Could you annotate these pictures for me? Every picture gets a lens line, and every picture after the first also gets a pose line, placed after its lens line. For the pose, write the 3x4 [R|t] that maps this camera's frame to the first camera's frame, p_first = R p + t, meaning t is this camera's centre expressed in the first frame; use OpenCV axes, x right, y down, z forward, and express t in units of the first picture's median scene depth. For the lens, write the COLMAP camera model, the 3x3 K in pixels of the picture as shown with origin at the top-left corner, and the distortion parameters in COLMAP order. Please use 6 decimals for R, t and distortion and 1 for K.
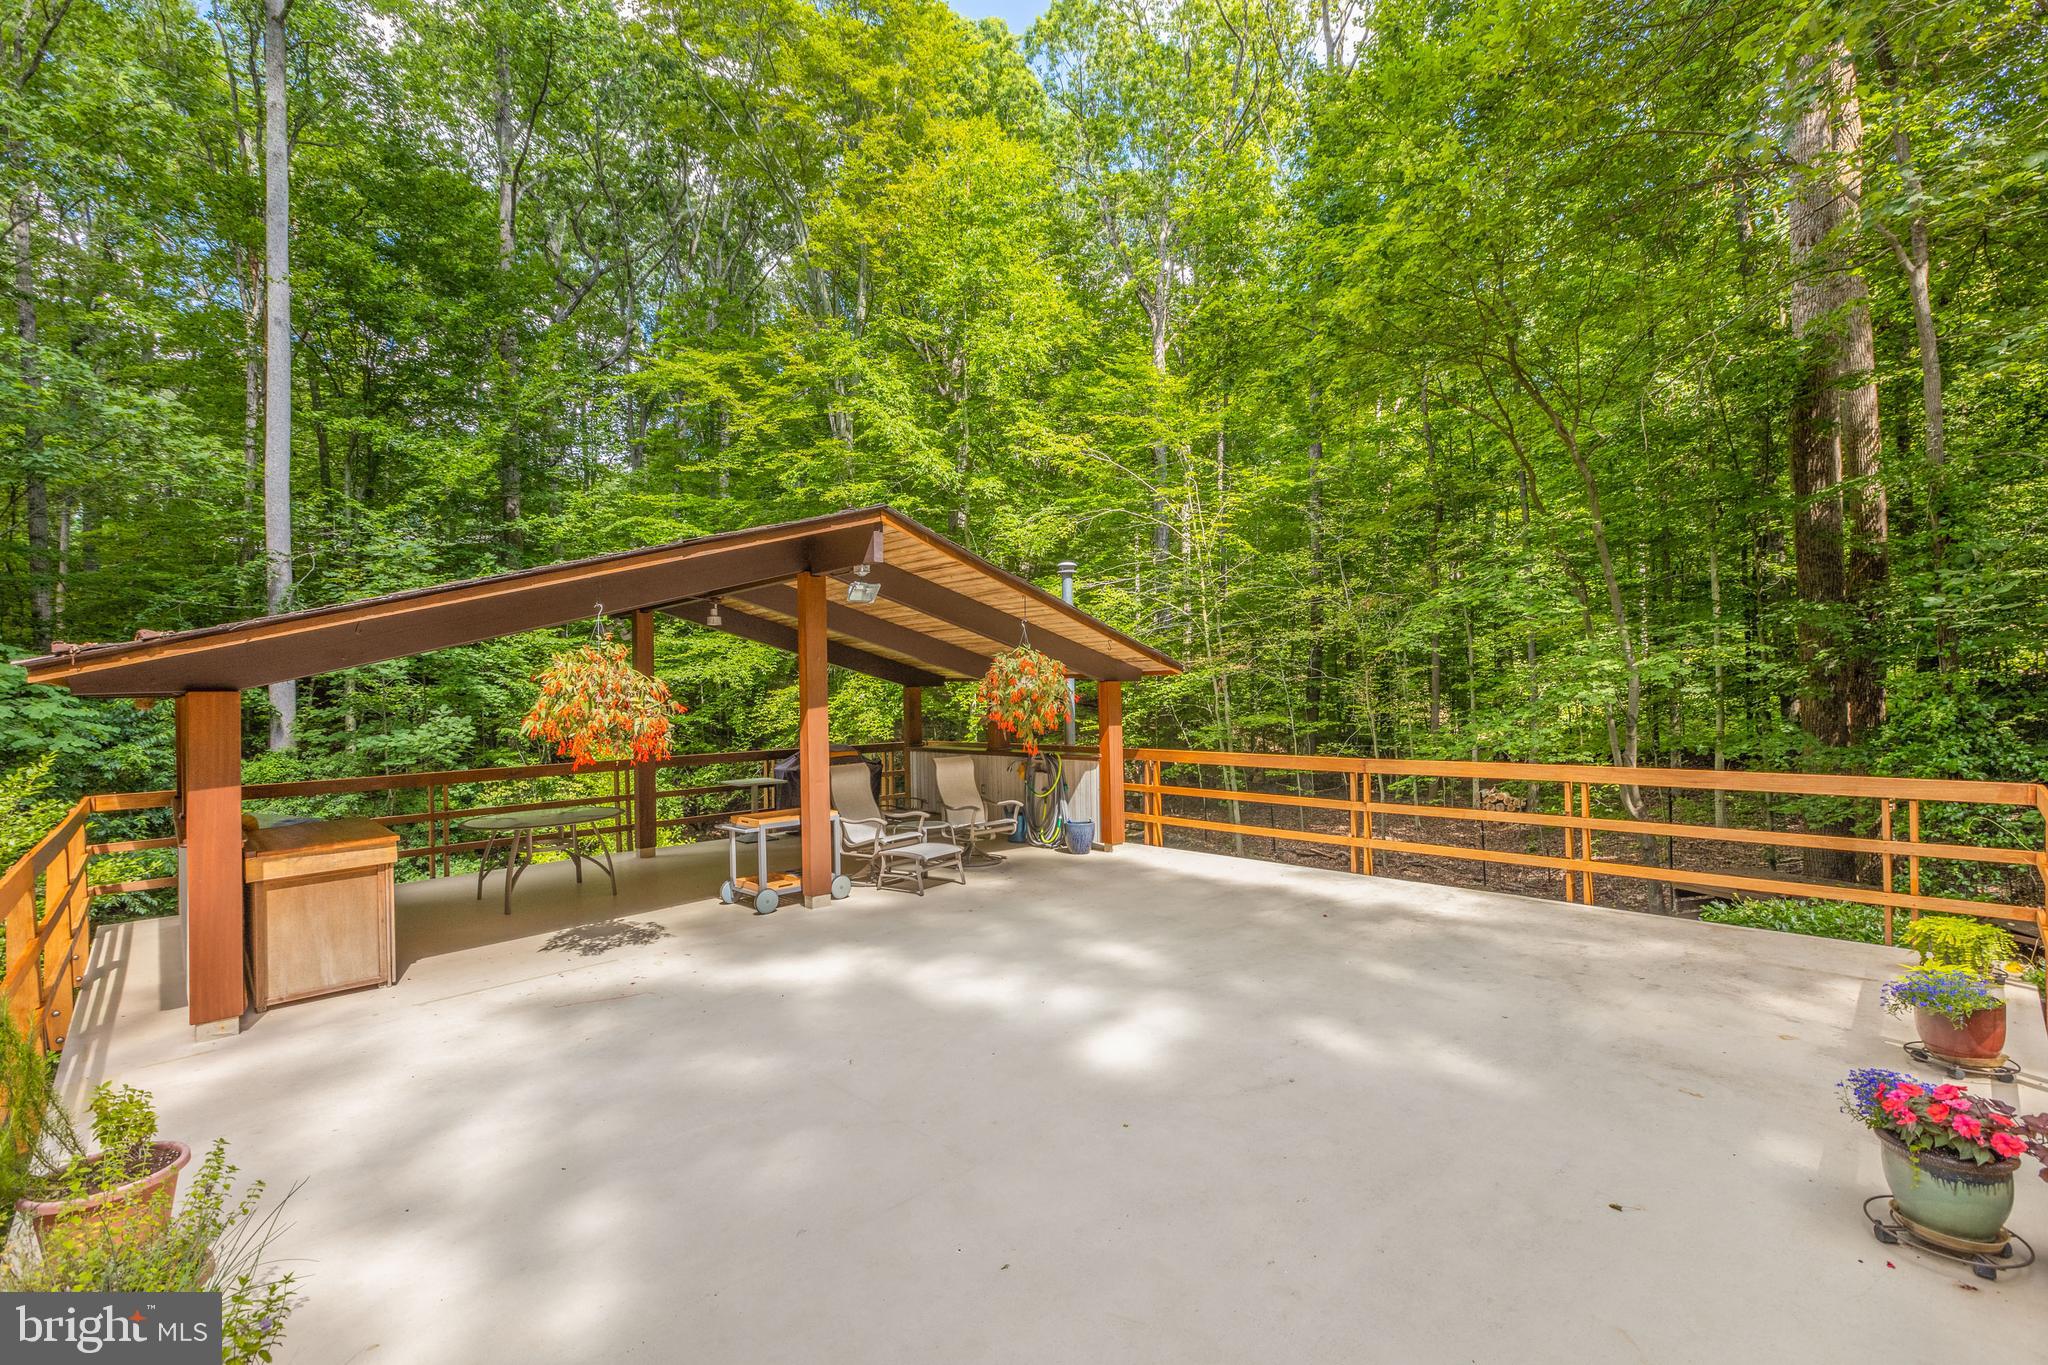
lens RADIAL K [[951.3, 0, 1028.9], [0, 951.3, 688.6], [0, 0, 1]] dist [-0.000147, -0.000168]
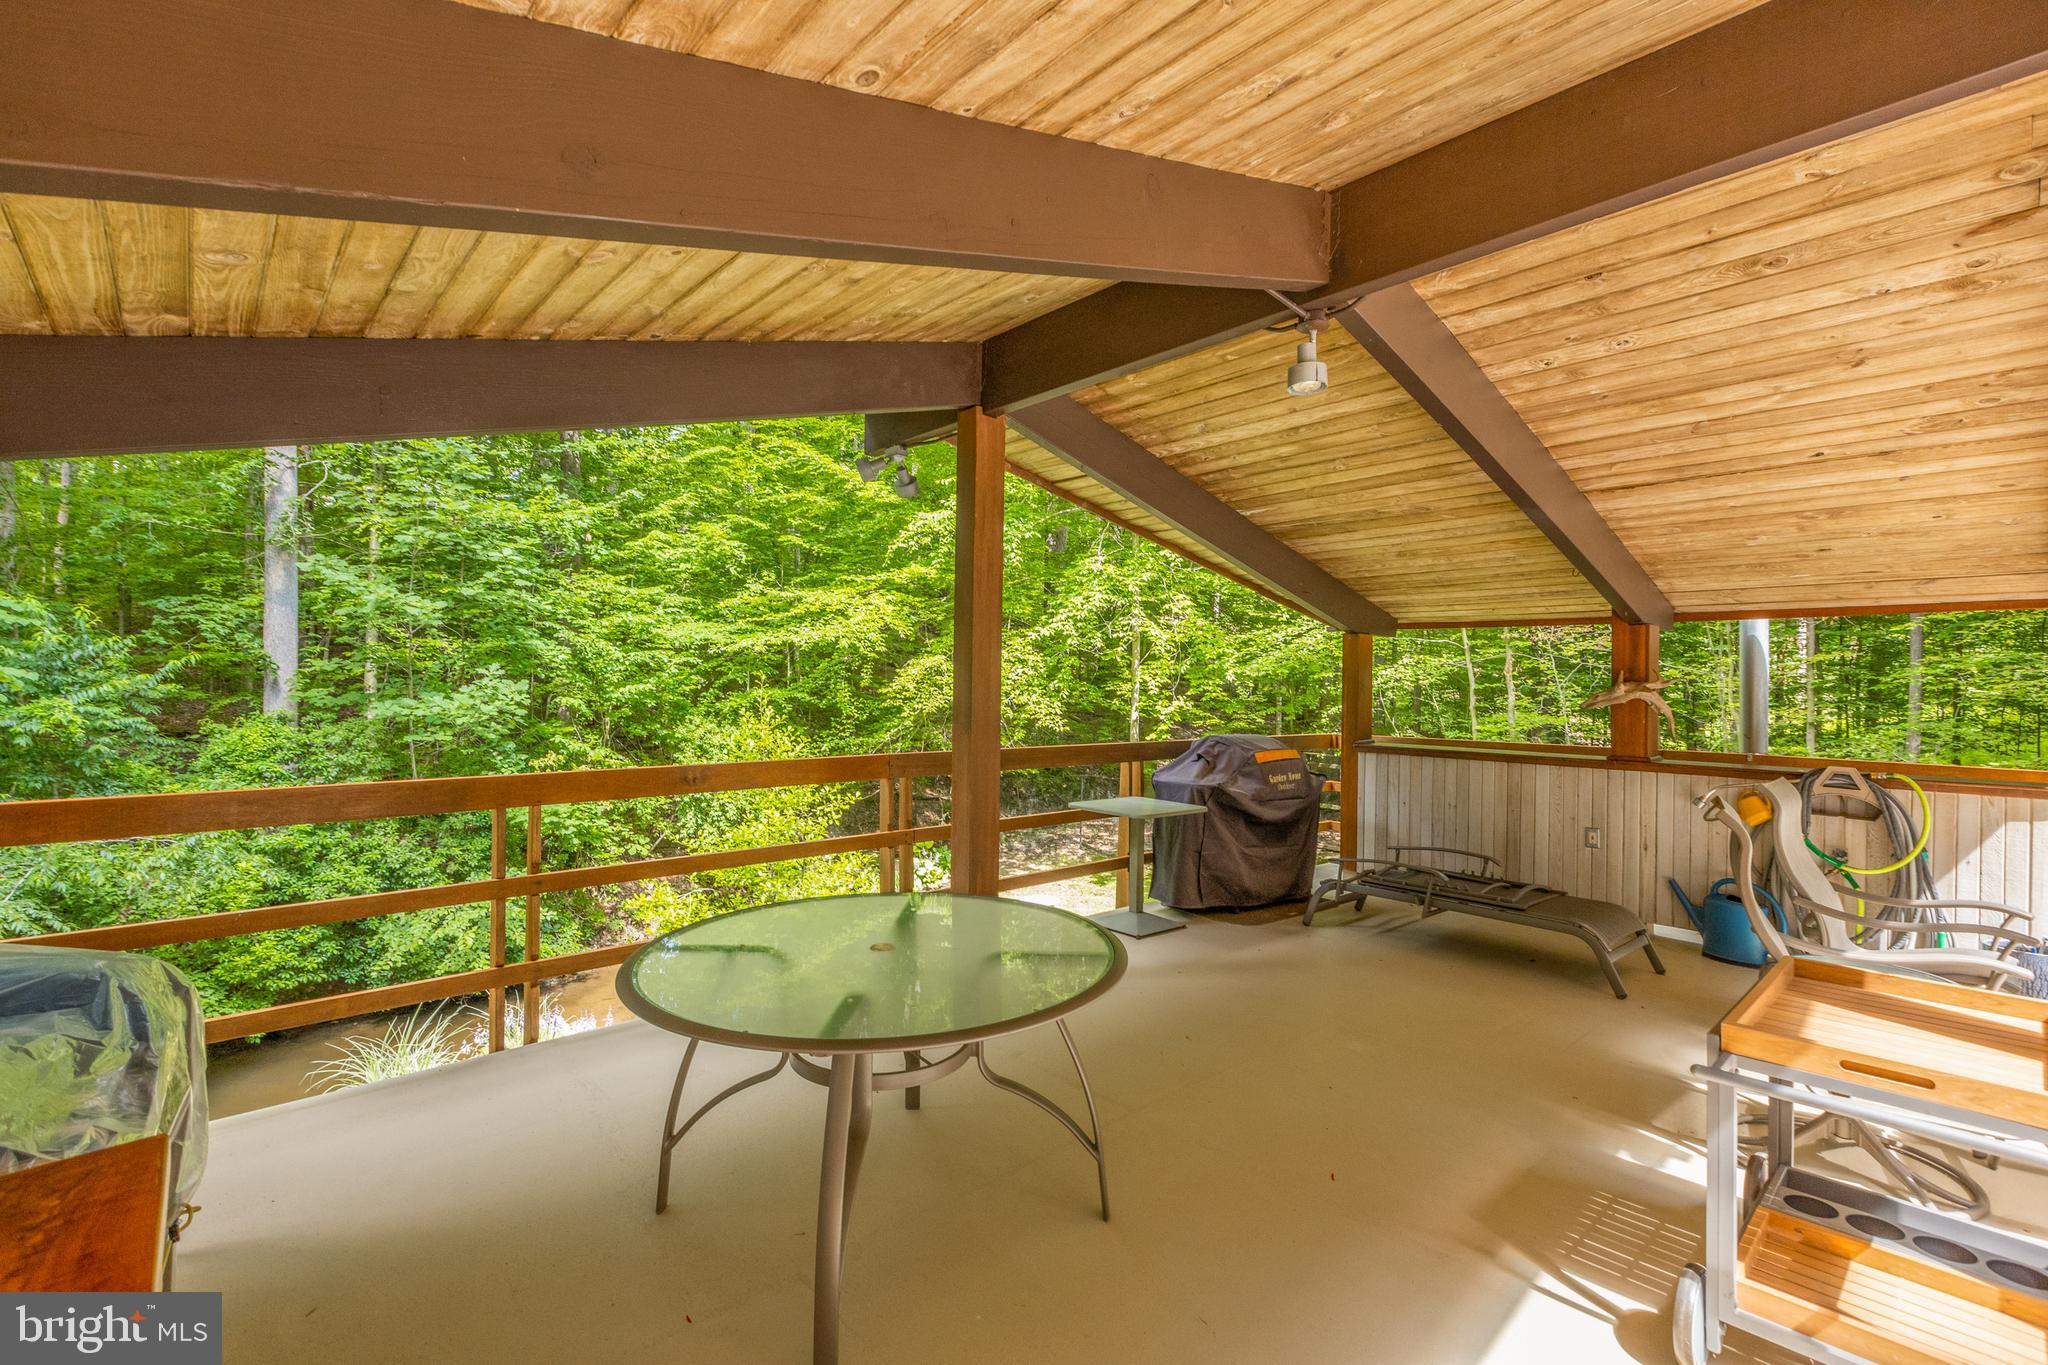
lens RADIAL K [[932.3, 0, 1024.0], [0, 932.3, 682.5], [0, 0, 1]] dist [0.002771, 0.000203]
pose [[0.999186, 0.037899, -0.013797, -0.185548], [-0.037841, 0.999274, 0.004404, 0.014706], [0.013954, -0.003878, 0.999895, 0.272589]]
